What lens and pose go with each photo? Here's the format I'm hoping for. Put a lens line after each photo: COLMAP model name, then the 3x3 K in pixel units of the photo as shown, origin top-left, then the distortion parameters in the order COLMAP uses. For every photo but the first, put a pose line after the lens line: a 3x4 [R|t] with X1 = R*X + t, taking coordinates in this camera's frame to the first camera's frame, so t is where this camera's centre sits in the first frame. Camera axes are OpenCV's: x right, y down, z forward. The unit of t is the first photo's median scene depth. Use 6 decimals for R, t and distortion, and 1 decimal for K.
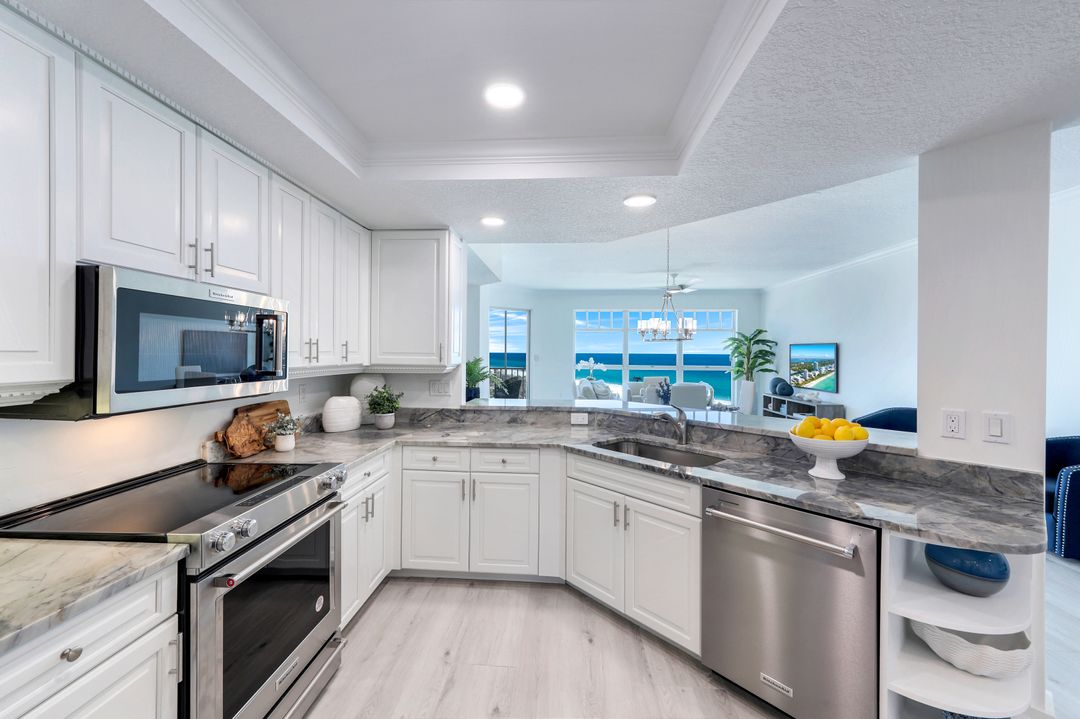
lens RADIAL K [[439.0, 0, 544.5], [0, 439.0, 351.1], [0, 0, 1]] dist [0.001928, -0.001453]
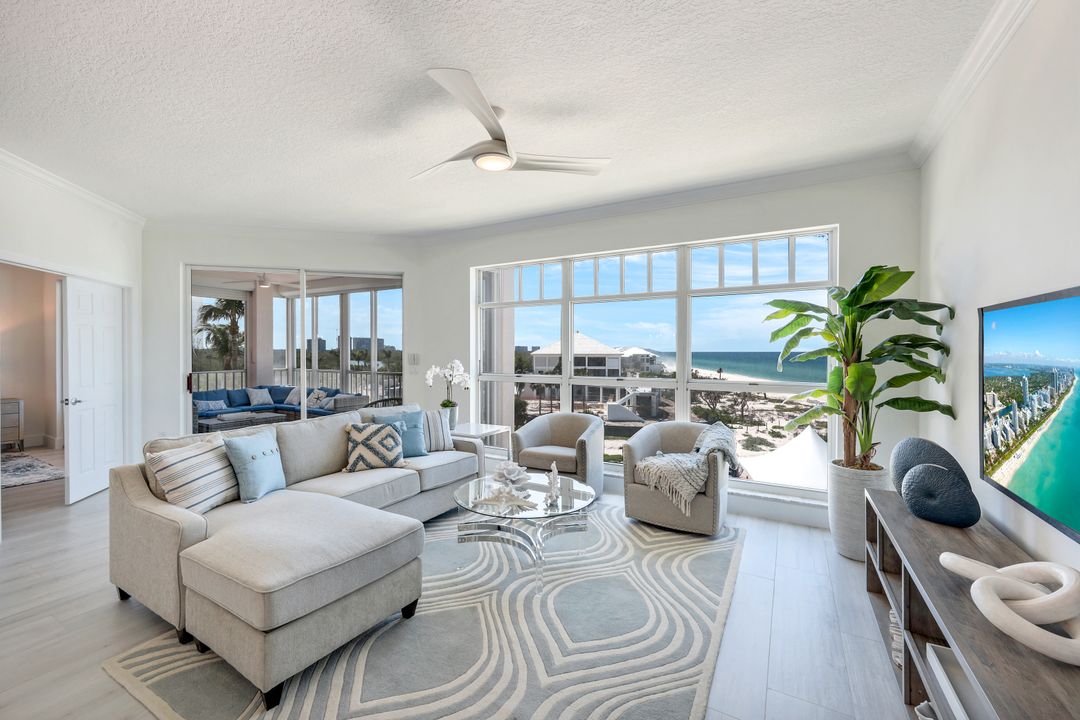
lens RADIAL K [[439.0, 0, 541.0], [0, 439.0, 355.1], [0, 0, 1]] dist [0.001928, -0.001453]
pose [[0.891993, -0.003238, -0.452038, 0.489463], [0.007217, 0.999949, 0.007079, 0.008646], [0.451992, -0.009577, 0.891970, 0.731357]]
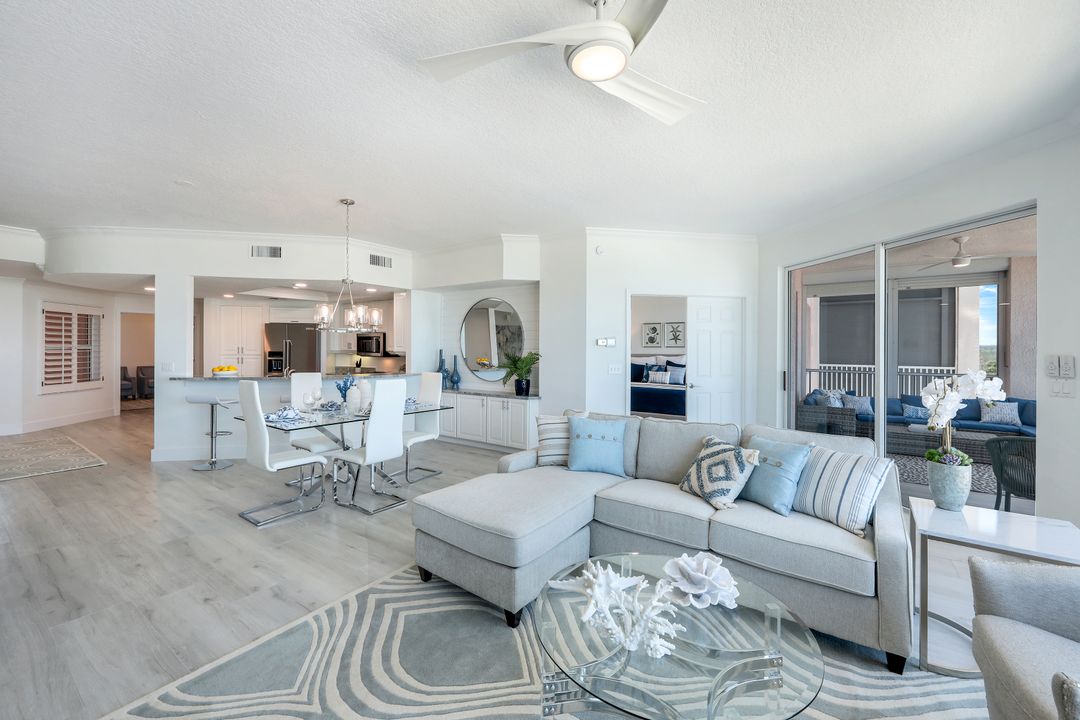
lens RADIAL K [[439.0, 0, 542.3], [0, 439.0, 352.7], [0, 0, 1]] dist [0.001928, -0.001453]
pose [[-0.540222, -0.003053, -0.841517, 0.504661], [-0.009014, 0.999957, 0.002158, 0.009422], [0.841474, 0.008751, -0.540226, 1.124861]]
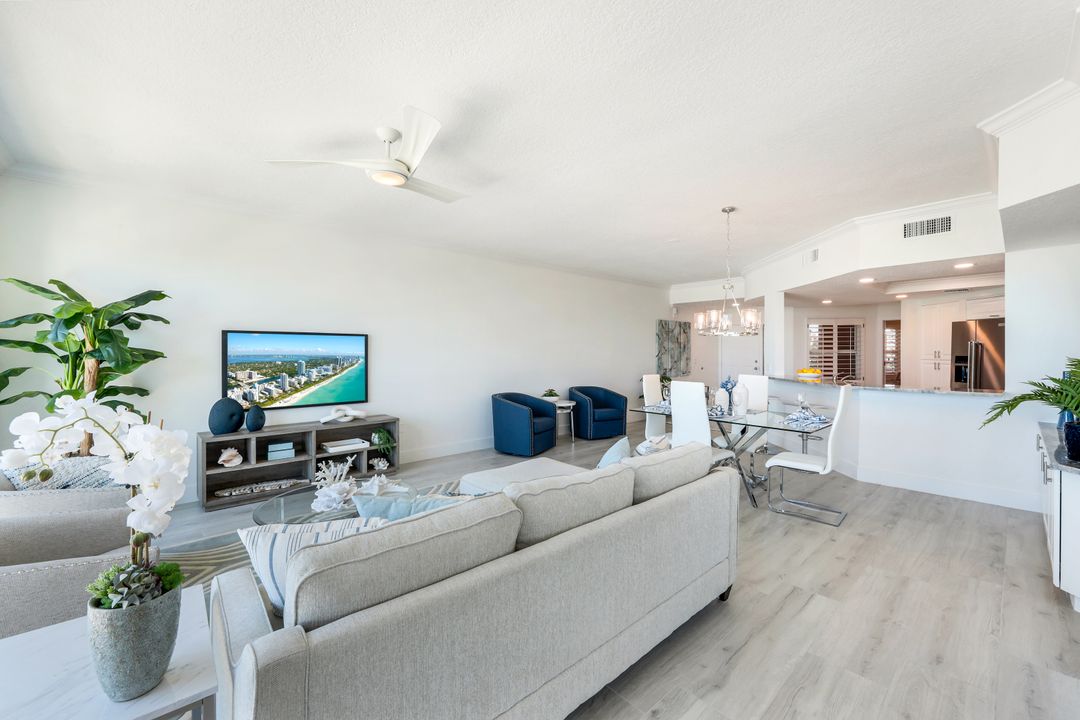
lens RADIAL K [[439.0, 0, 534.0], [0, 439.0, 351.7], [0, 0, 1]] dist [0.001928, -0.001453]
pose [[-0.703763, -0.006374, 0.710406, -0.057303], [-0.004499, 0.999980, 0.004516, 0.006173], [-0.710421, -0.000018, -0.703777, 1.199384]]
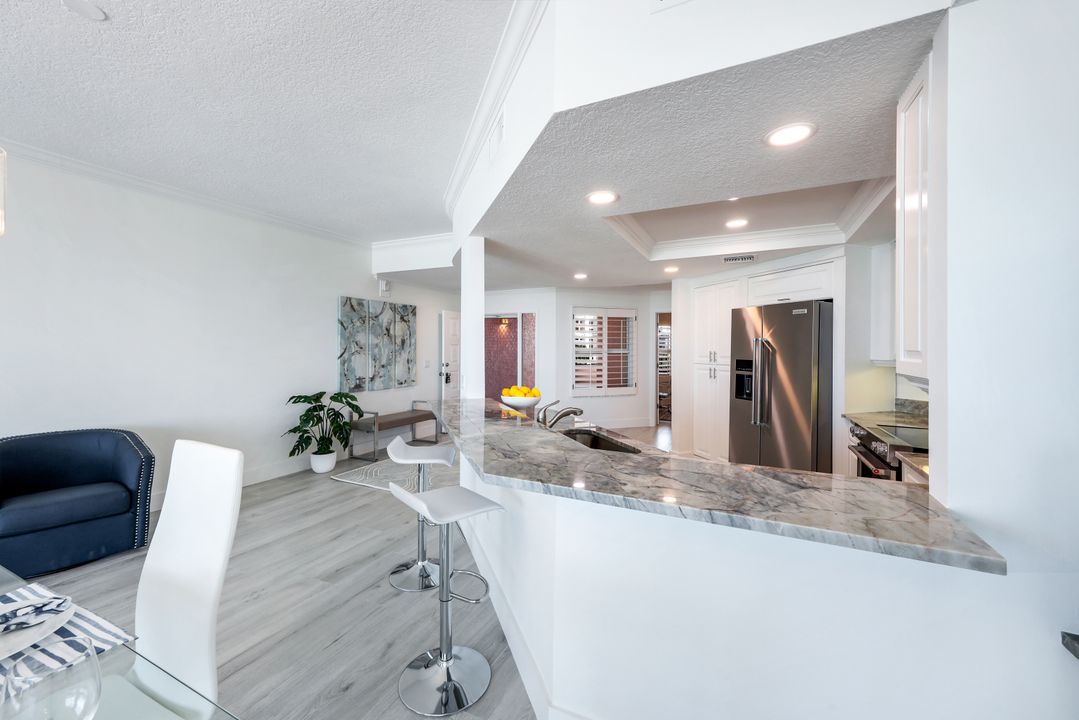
lens RADIAL K [[438.6, 0, 534.7], [0, 438.6, 344.9], [0, 0, 1]] dist [0.001928, -0.001453]
pose [[-0.914625, -0.007938, 0.404226, -0.018381], [-0.011577, 0.999911, -0.006558, 0.002764], [-0.404138, -0.010678, -0.914636, 0.634903]]
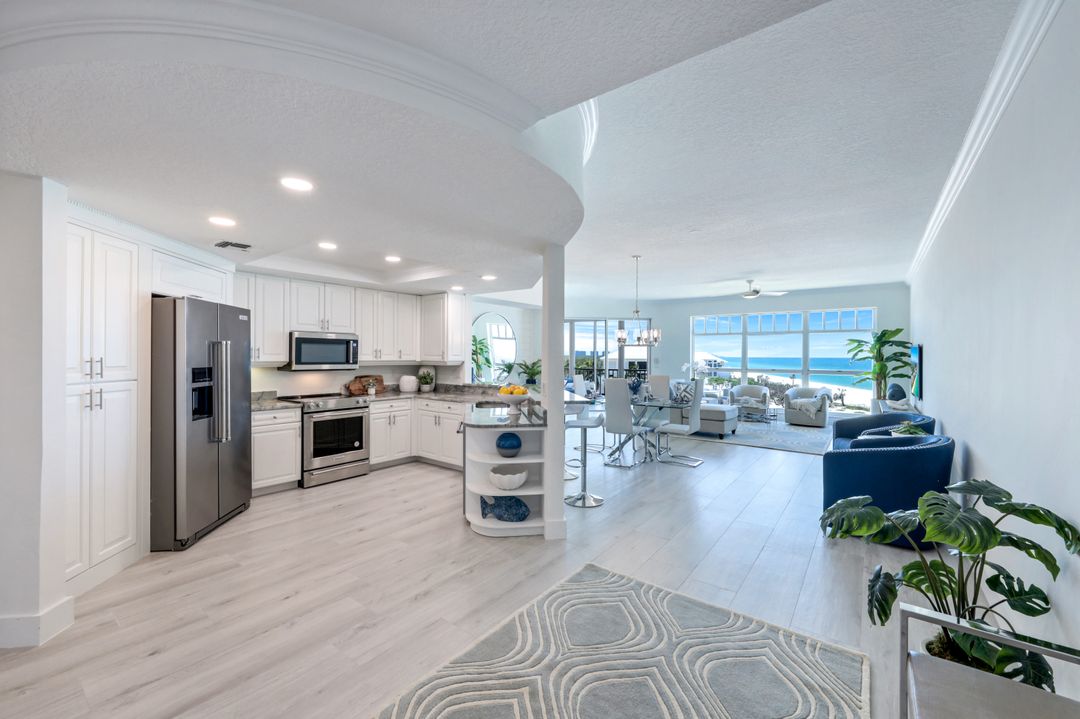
lens RADIAL K [[439.0, 0, 537.3], [0, 439.0, 355.8], [0, 0, 1]] dist [0.001928, -0.001453]
pose [[0.822743, -0.003789, -0.568401, 0.482075], [0.002921, 0.999993, -0.002439, 0.005469], [0.568407, 0.000347, 0.822748, -0.154398]]
